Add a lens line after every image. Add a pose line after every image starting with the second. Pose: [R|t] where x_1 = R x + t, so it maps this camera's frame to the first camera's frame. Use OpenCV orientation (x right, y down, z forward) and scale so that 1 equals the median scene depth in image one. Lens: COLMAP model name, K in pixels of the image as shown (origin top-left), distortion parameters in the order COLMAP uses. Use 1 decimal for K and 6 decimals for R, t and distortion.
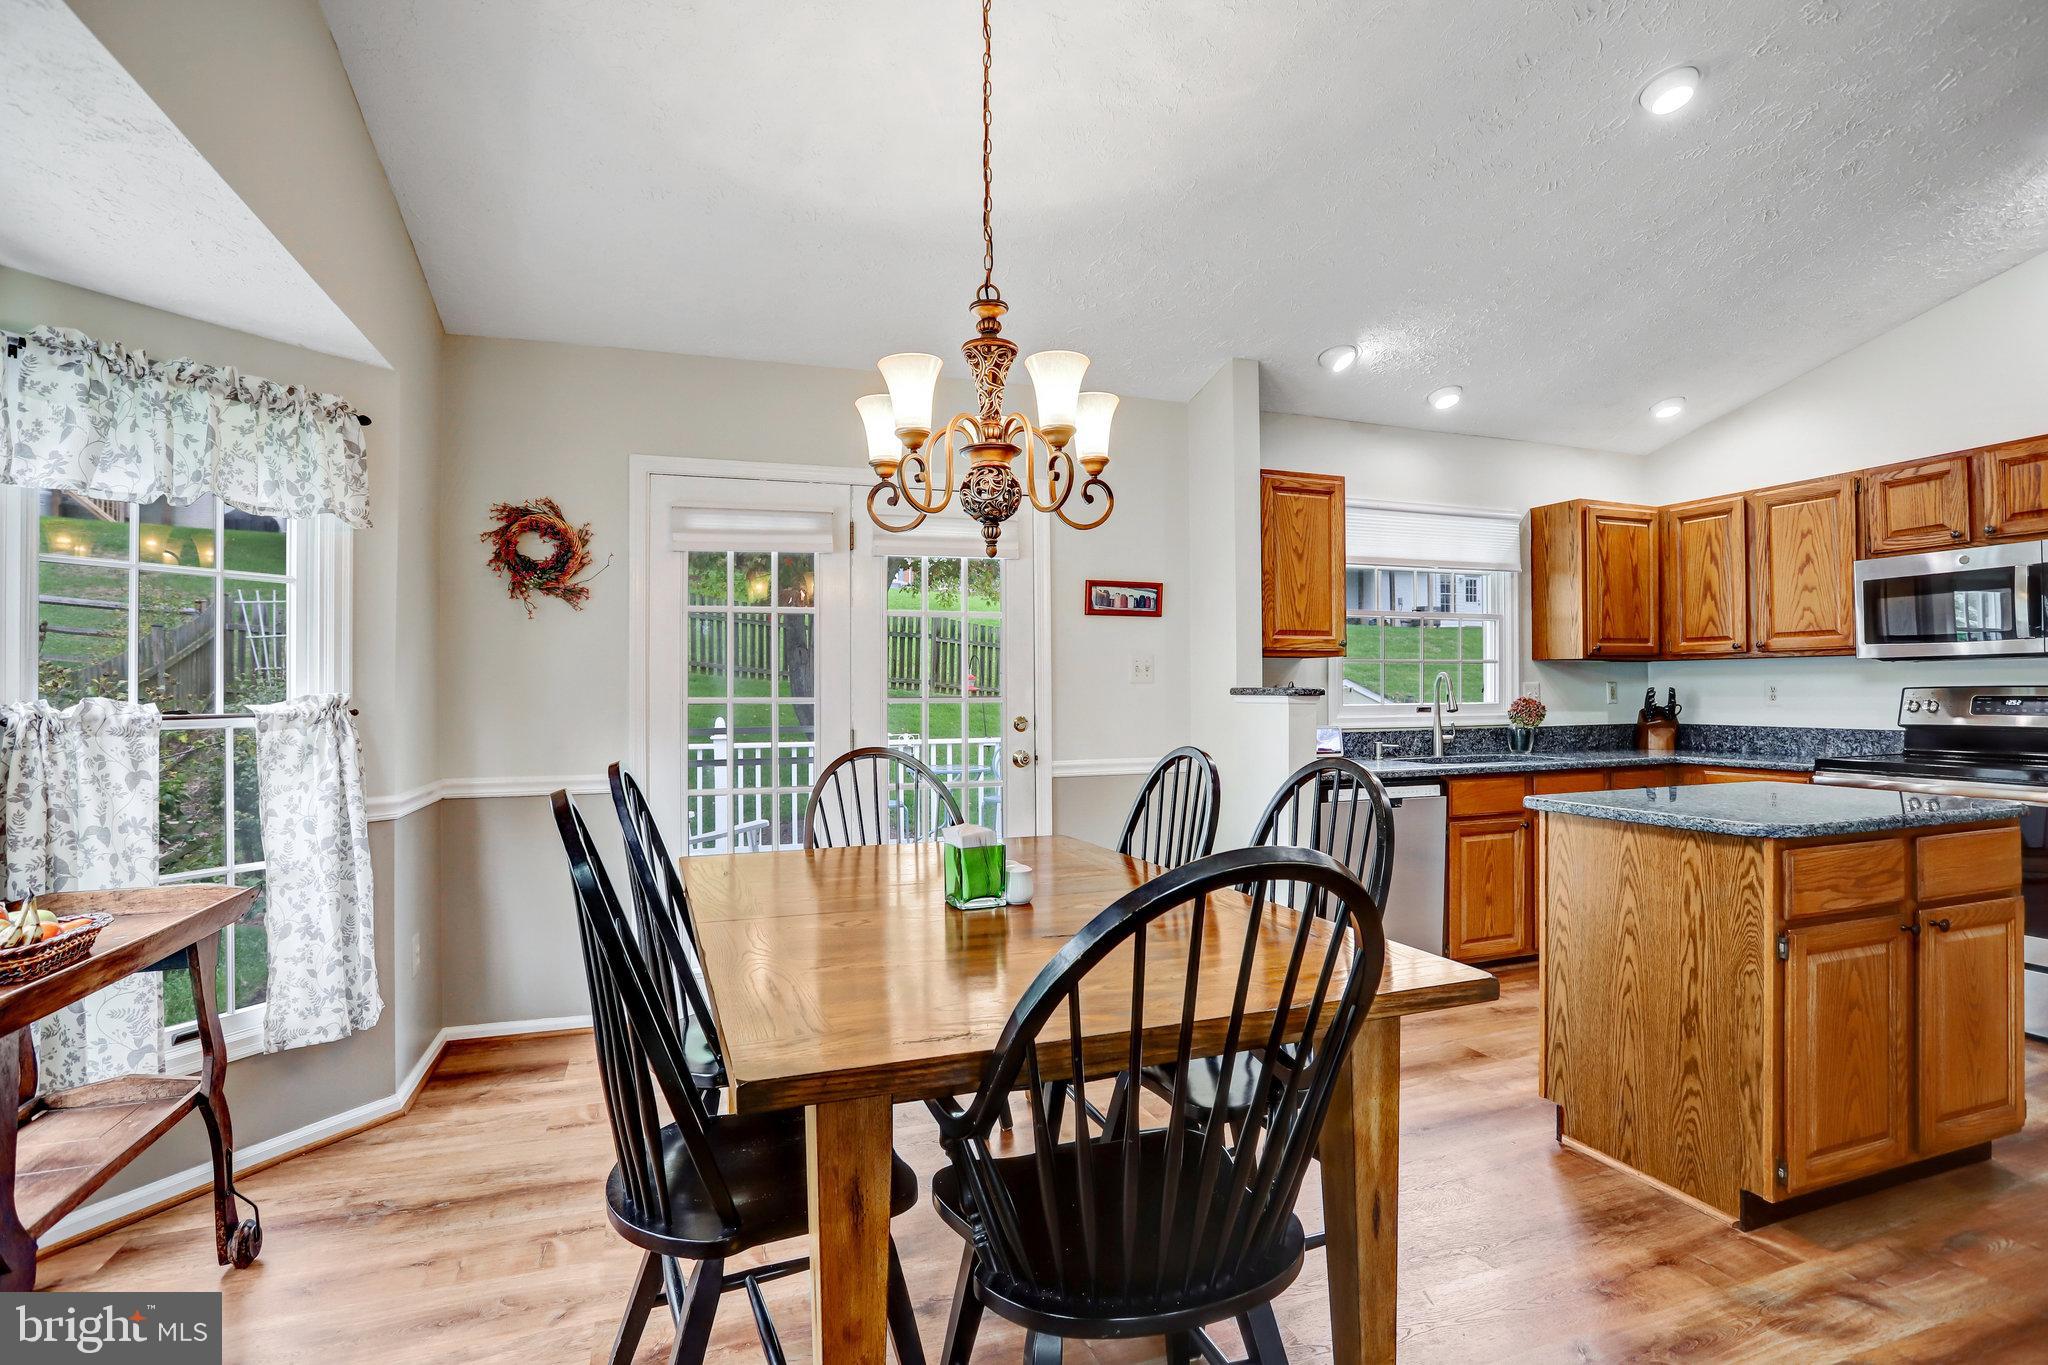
lens RADIAL K [[1003.8, 0, 1024.0], [0, 1003.8, 682.5], [0, 0, 1]] dist [-0.067350, 0.028035]
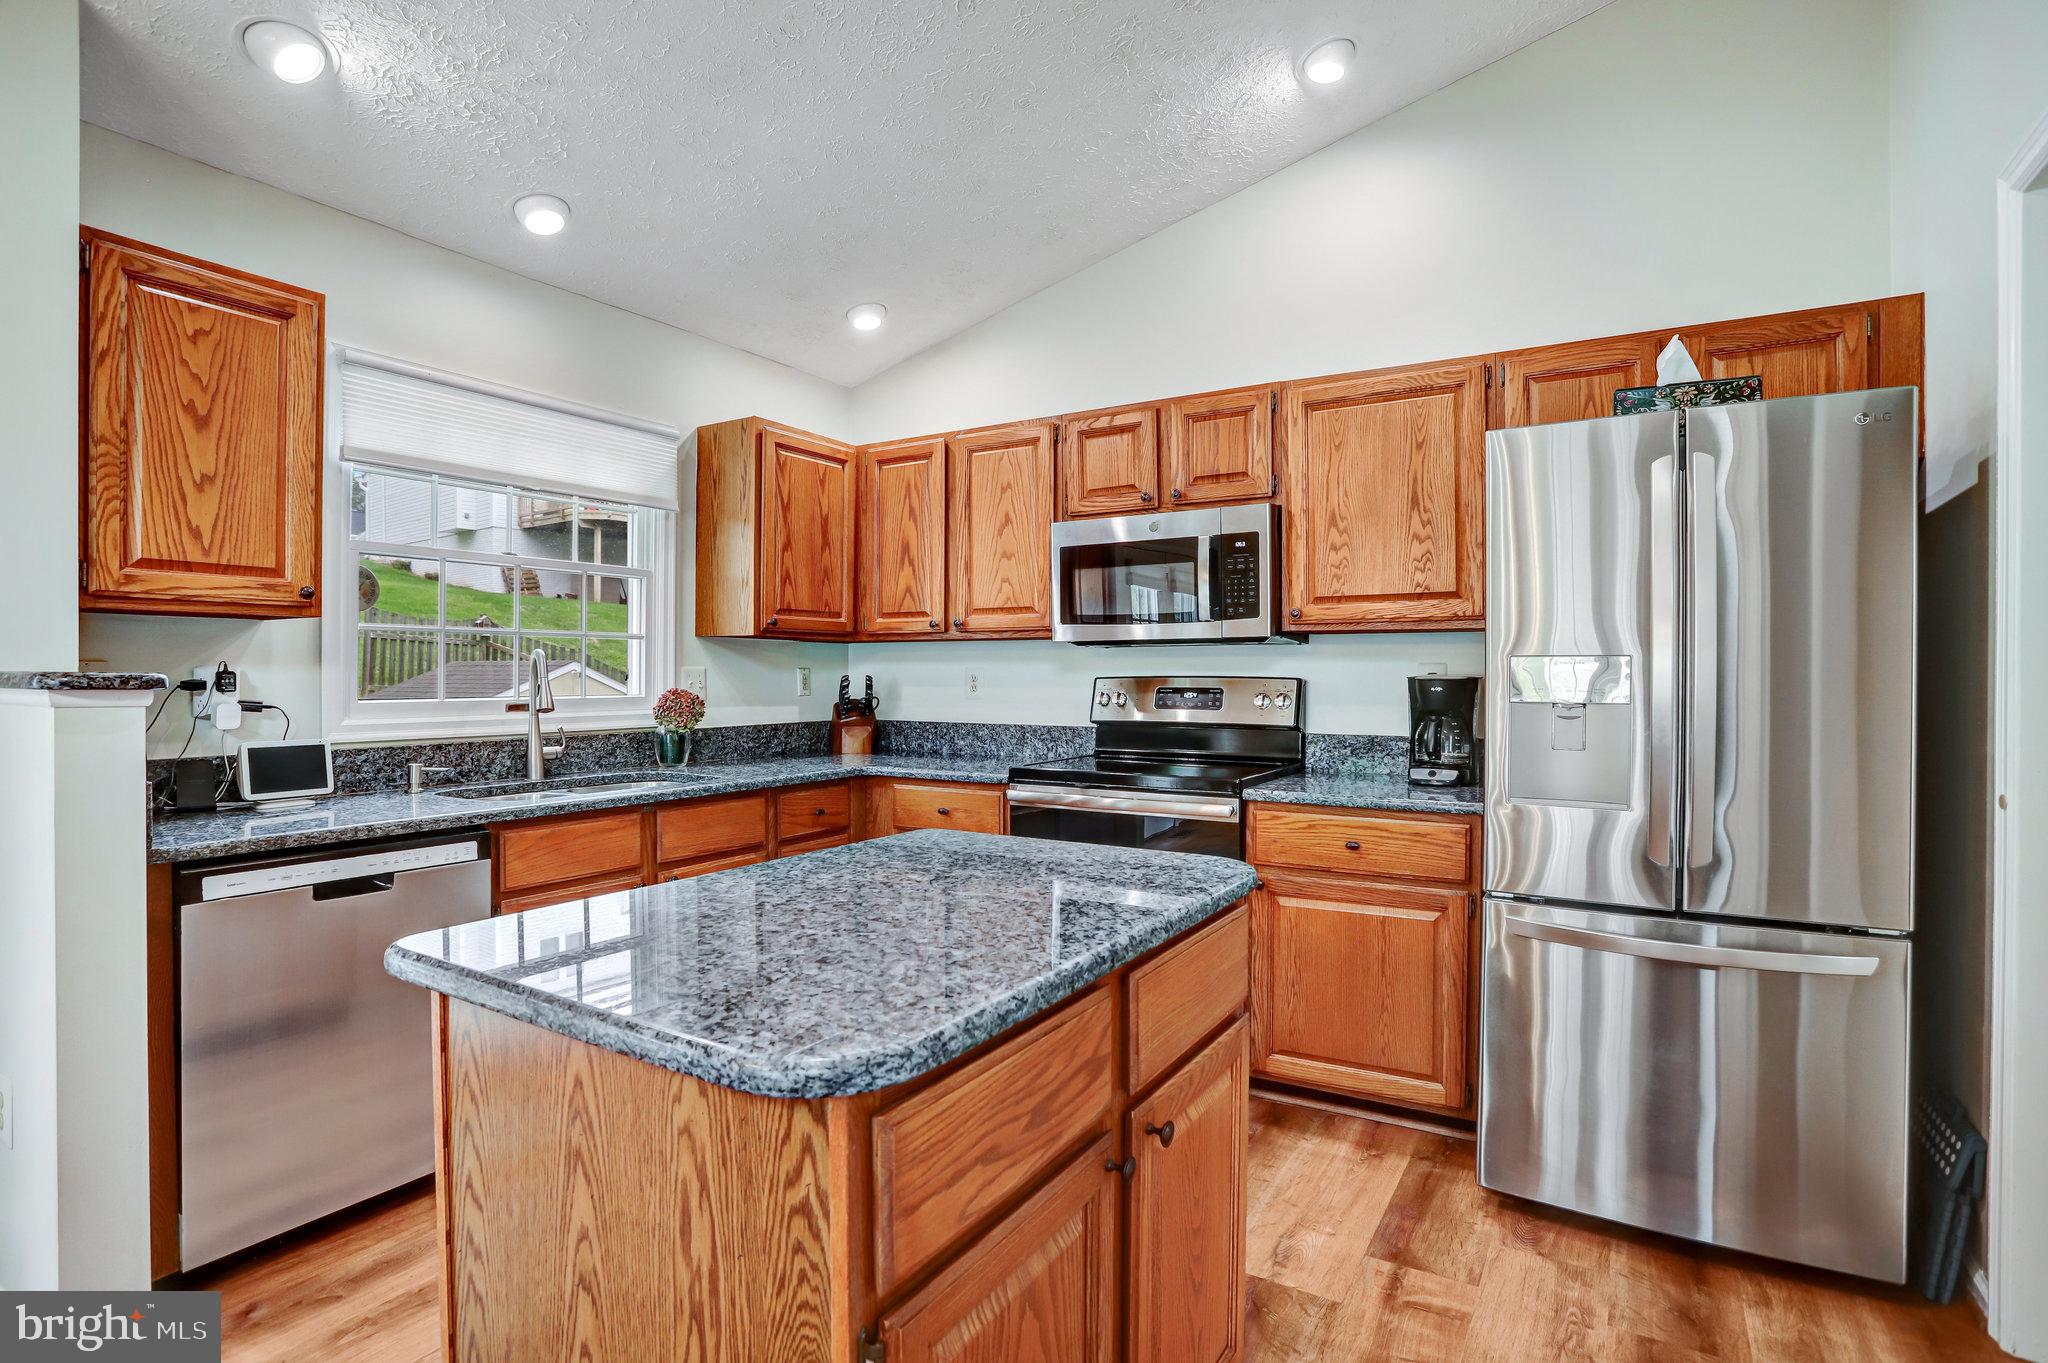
lens RADIAL K [[1010.0, 0, 1024.0], [0, 1010.0, 681.5], [0, 0, 1]] dist [-0.071113, 0.029018]
pose [[0.780388, 0.001511, 0.625294, 0.293928], [-0.010405, 0.999890, 0.010570, 0.000041], [-0.625209, -0.014755, 0.780318, 0.334044]]
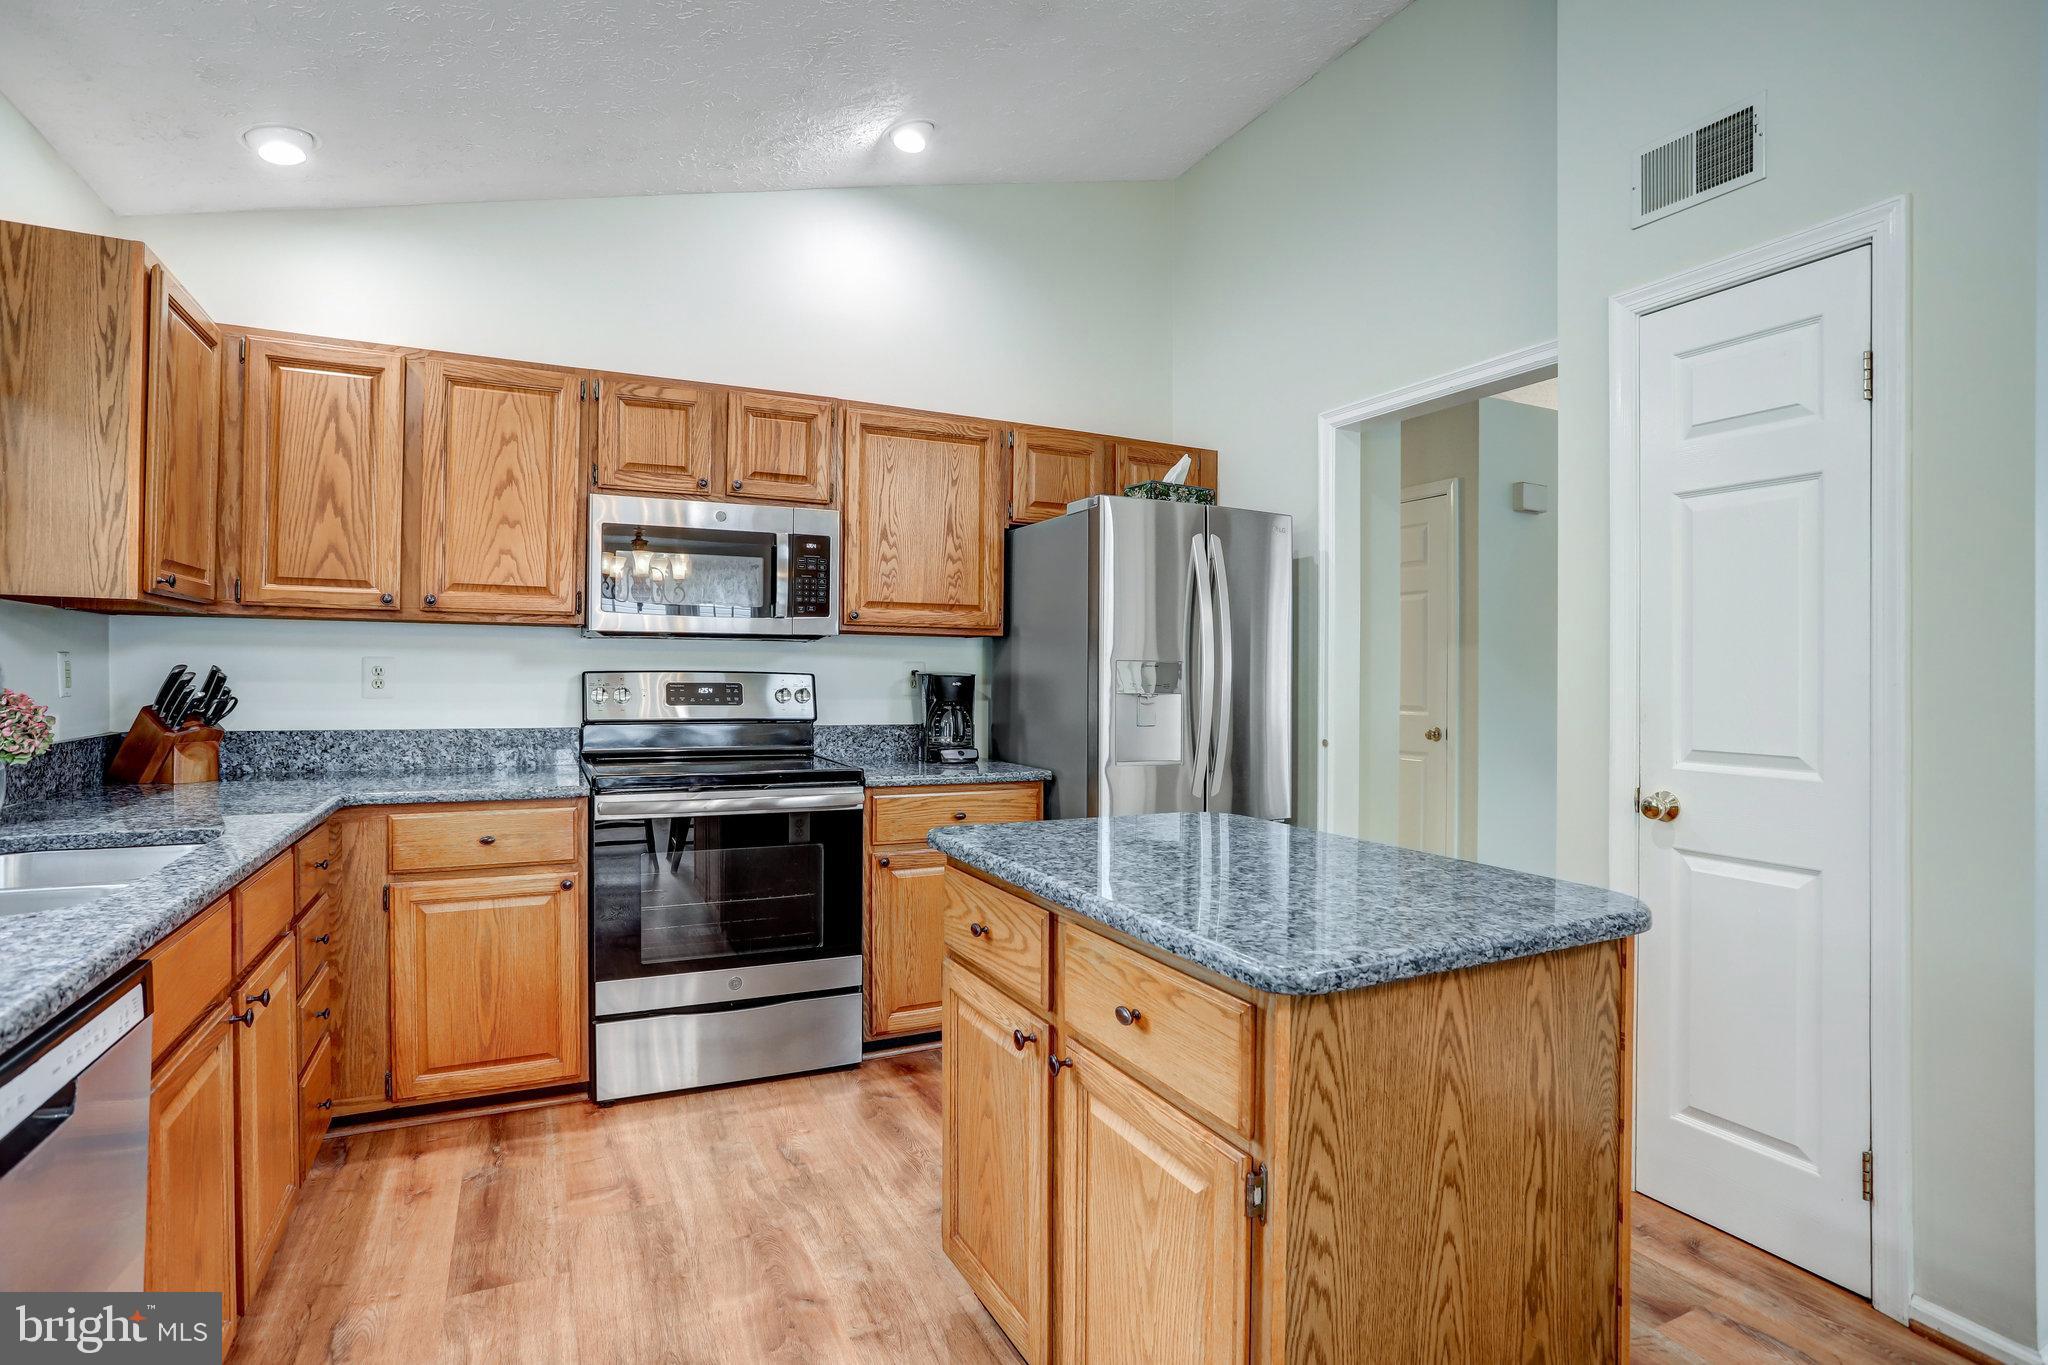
lens RADIAL K [[1010.0, 0, 1024.0], [0, 1010.0, 682.5], [0, 0, 1]] dist [-0.071113, 0.029018]
pose [[-0.109834, -0.003014, 0.993945, 0.092148], [-0.018438, 0.999830, 0.000994, 0.006672], [-0.993779, -0.018217, -0.109871, 0.734244]]
